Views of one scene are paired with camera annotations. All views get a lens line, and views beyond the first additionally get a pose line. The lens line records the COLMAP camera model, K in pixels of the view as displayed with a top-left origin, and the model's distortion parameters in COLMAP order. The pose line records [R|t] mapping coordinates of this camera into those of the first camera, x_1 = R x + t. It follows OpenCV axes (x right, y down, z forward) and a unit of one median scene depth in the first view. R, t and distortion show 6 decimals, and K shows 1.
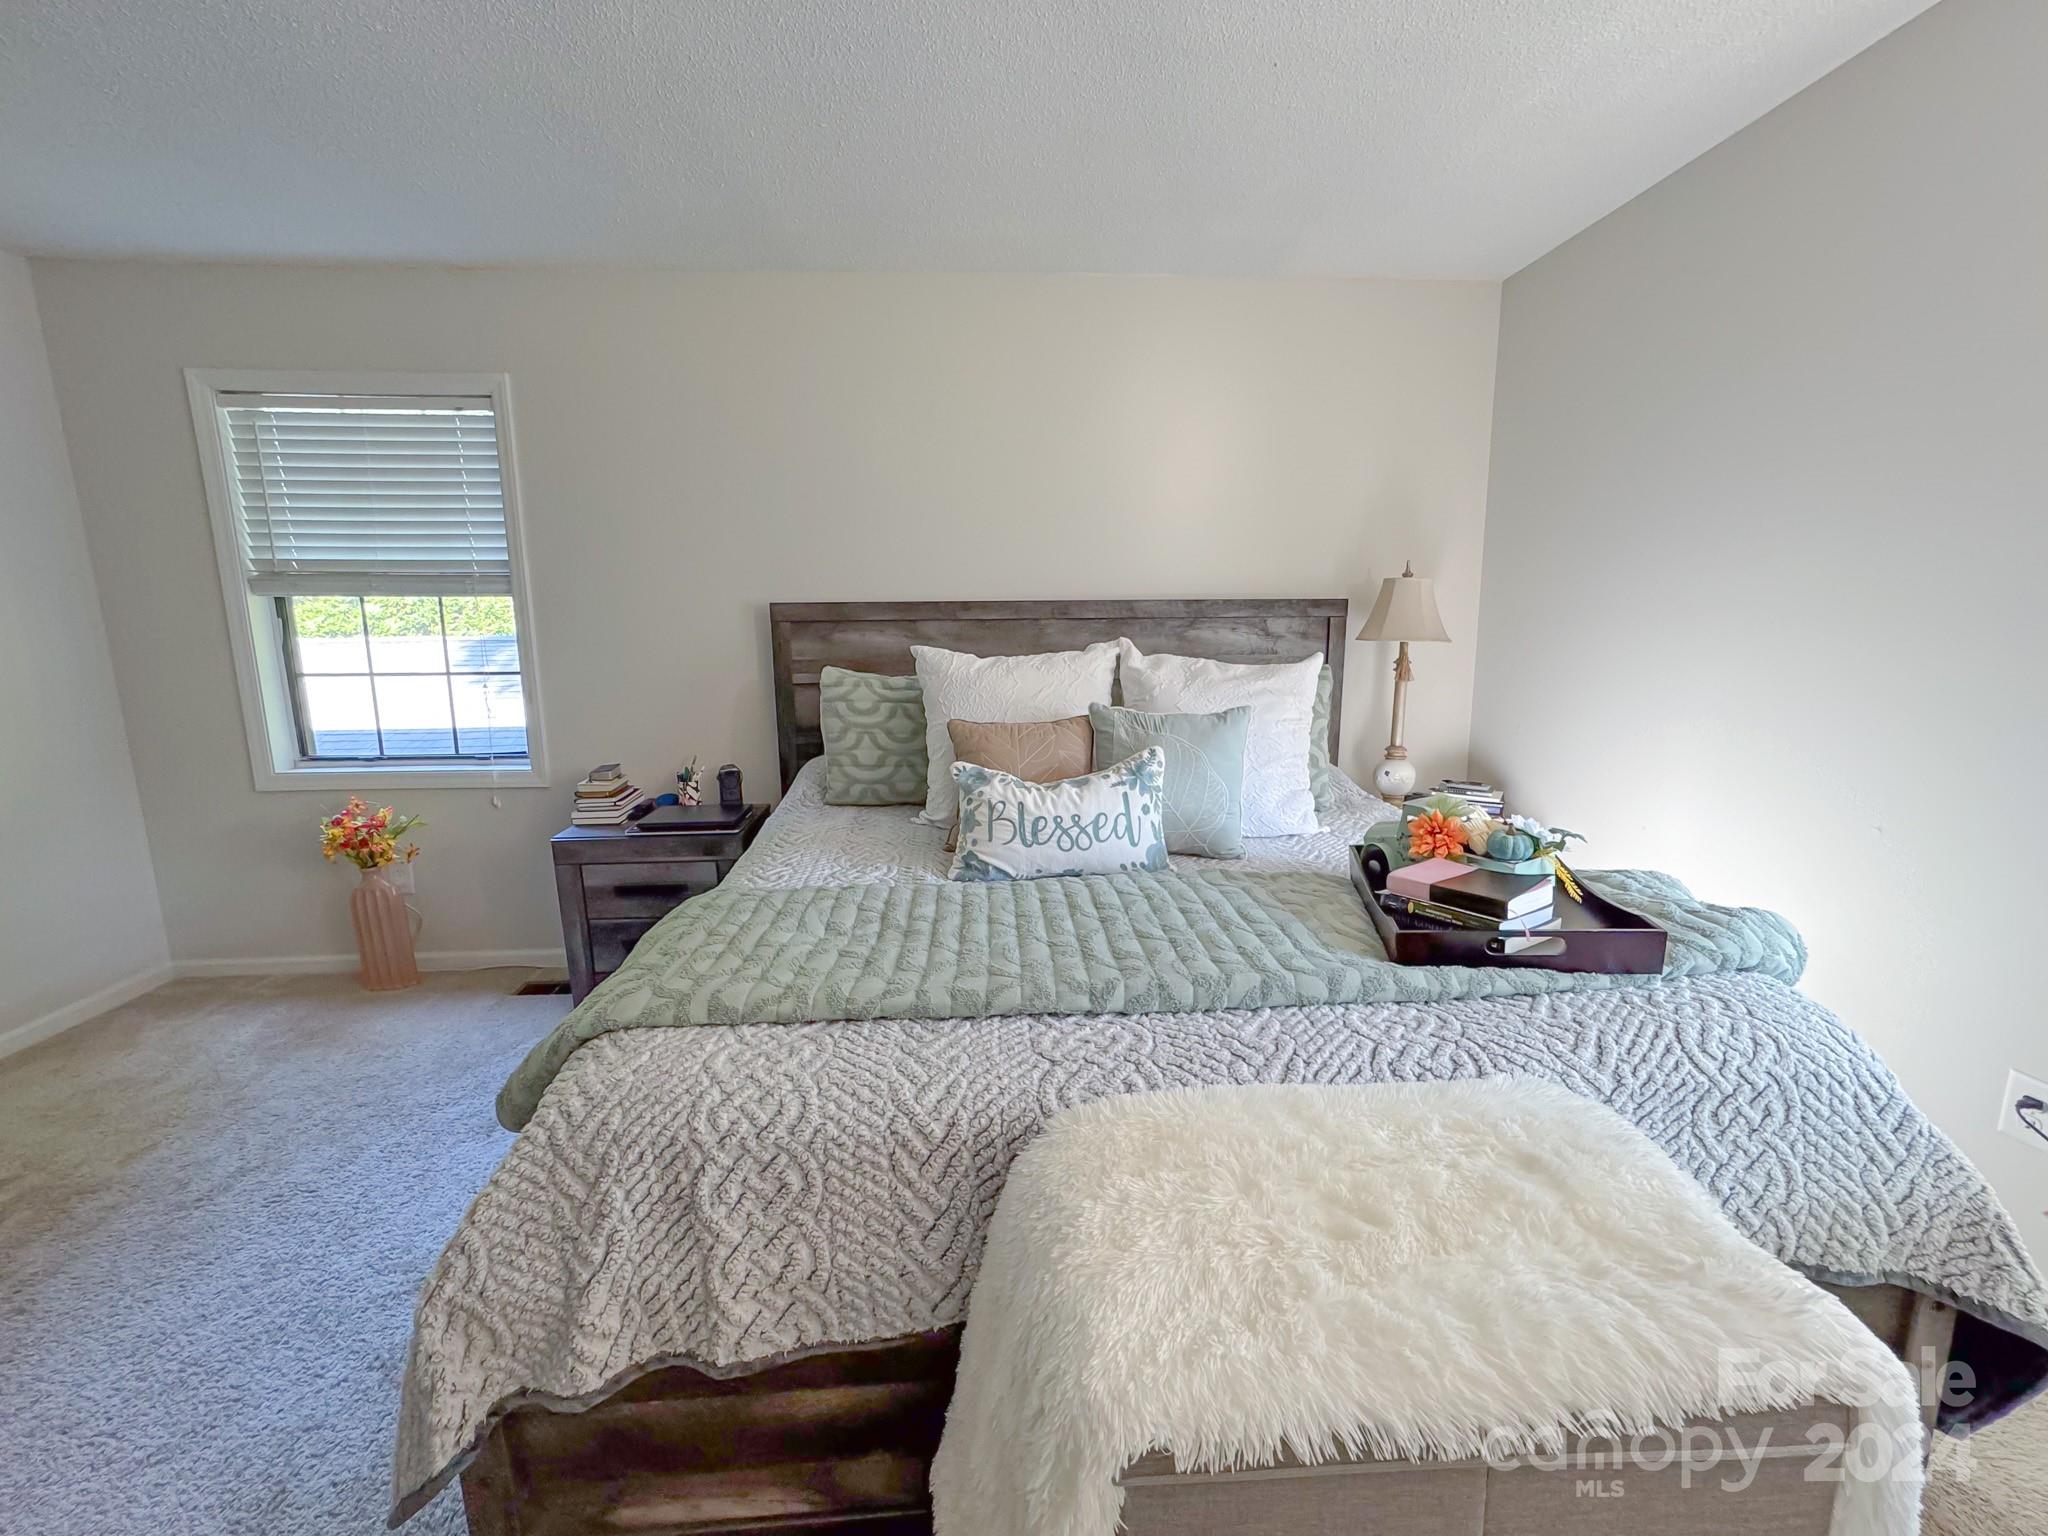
lens RADIAL K [[839.4, 0, 1028.9], [0, 839.4, 758.7], [0, 0, 1]] dist [-0.024278, 0.001155]
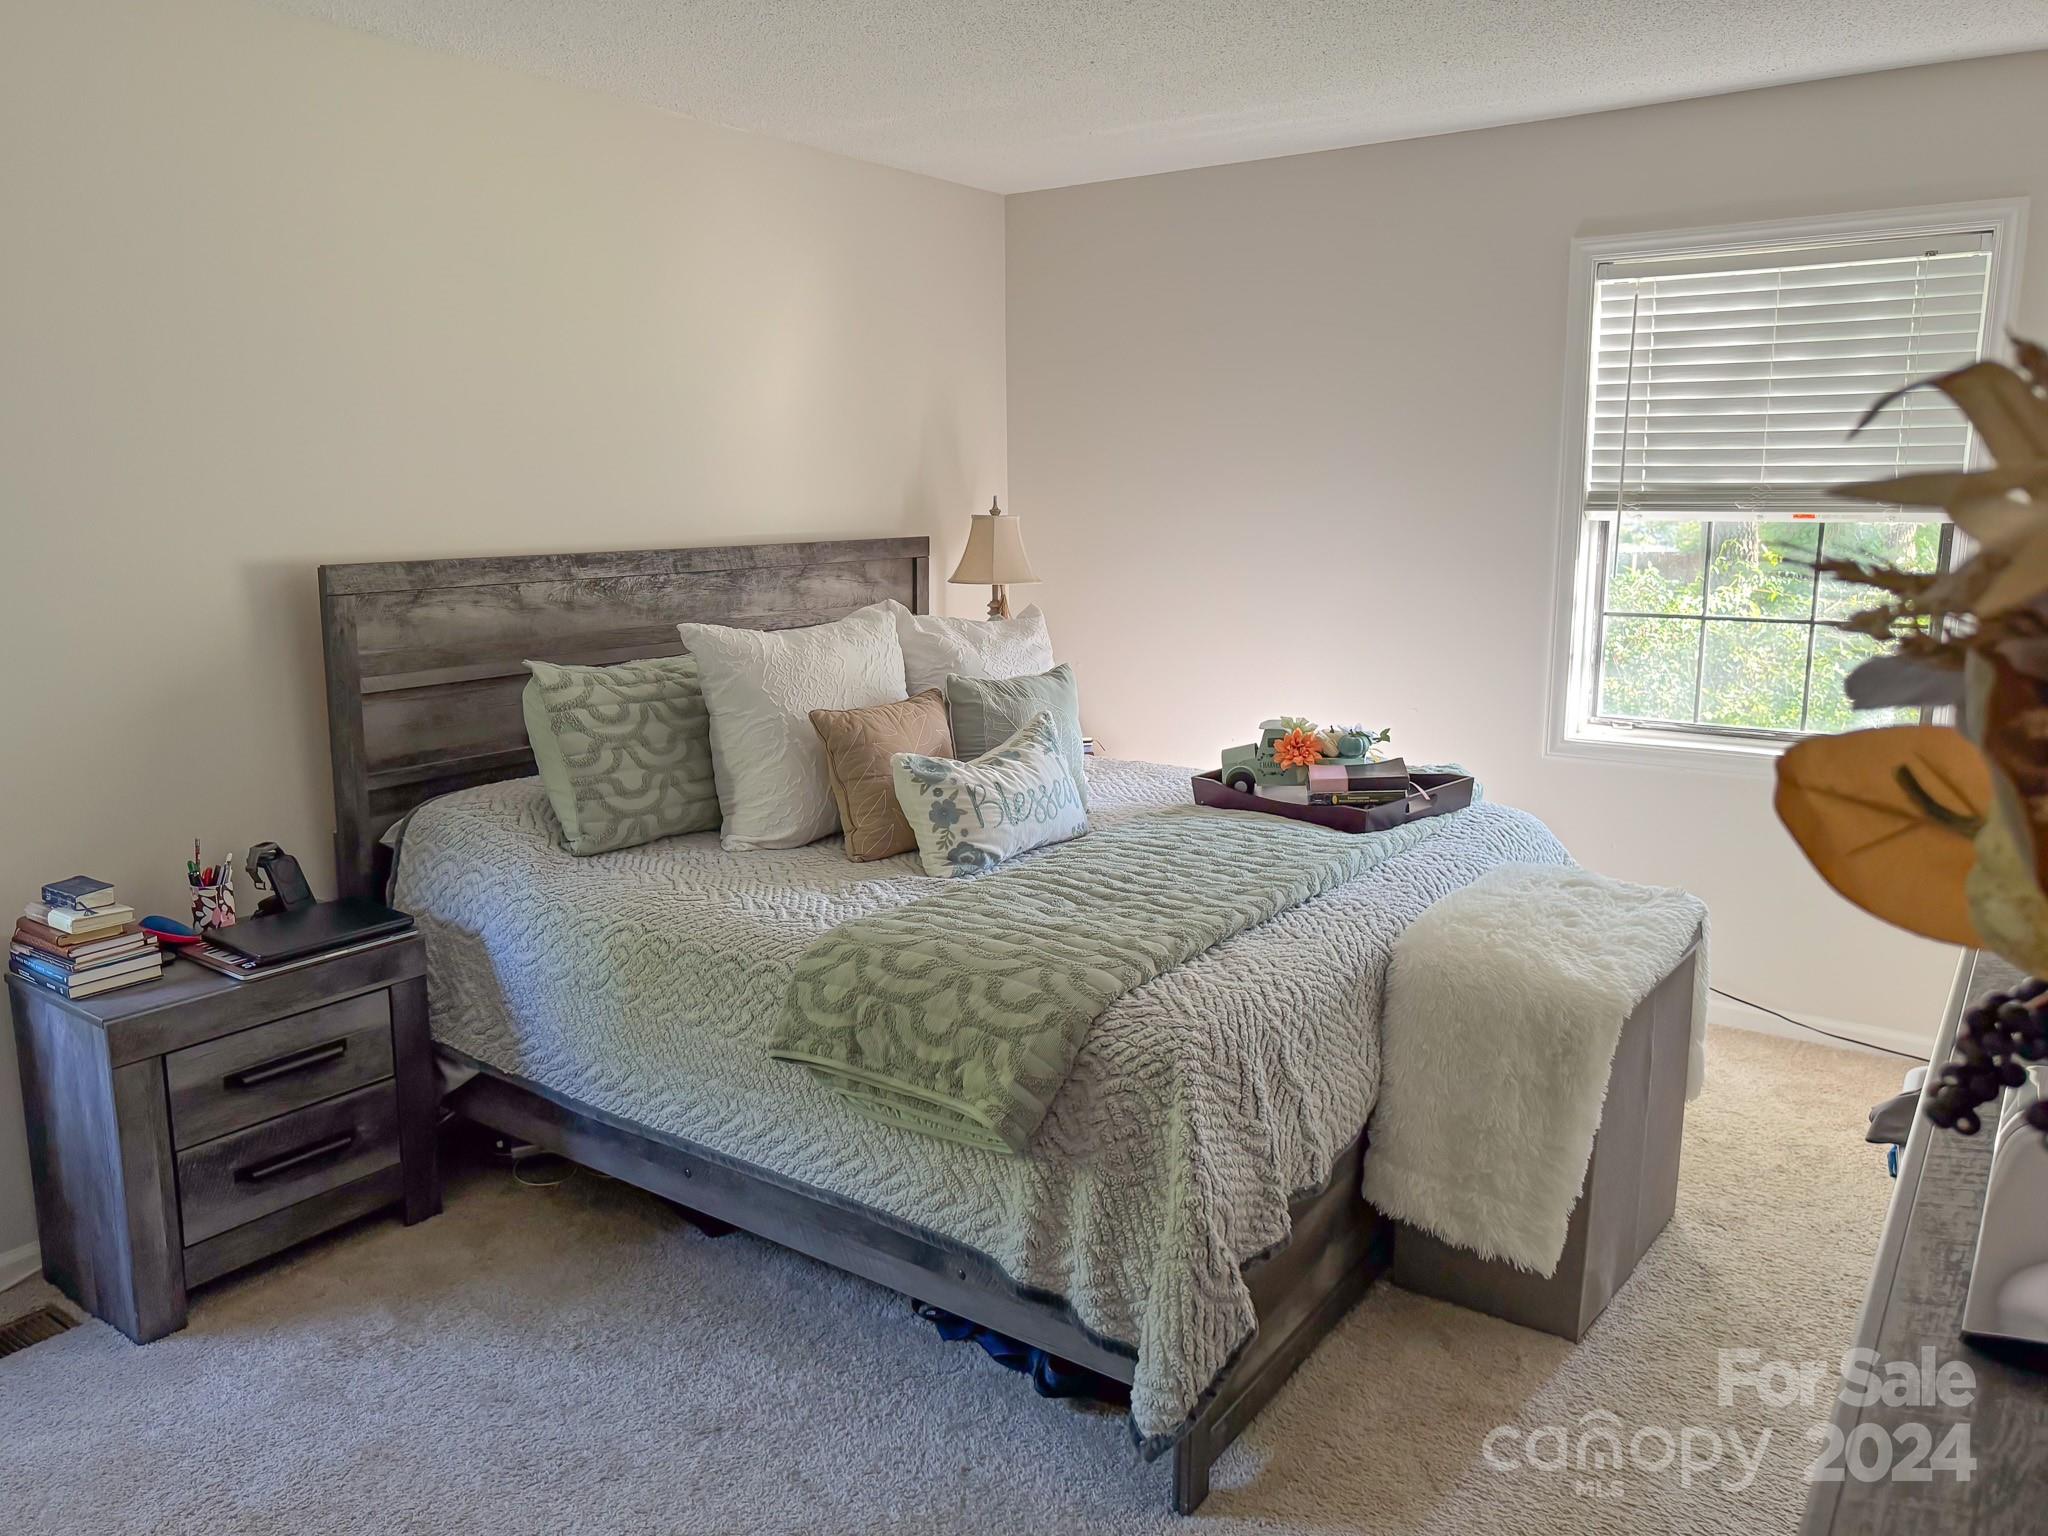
lens RADIAL K [[1469.0, 0, 1025.6], [0, 1469.0, 768.5], [0, 0, 1]] dist [0.010840, -0.000552]
pose [[0.630003, -0.138044, 0.764225, -0.935592], [0.130007, 0.988935, 0.071460, -0.057642], [-0.765633, 0.054335, 0.640979, -0.070048]]
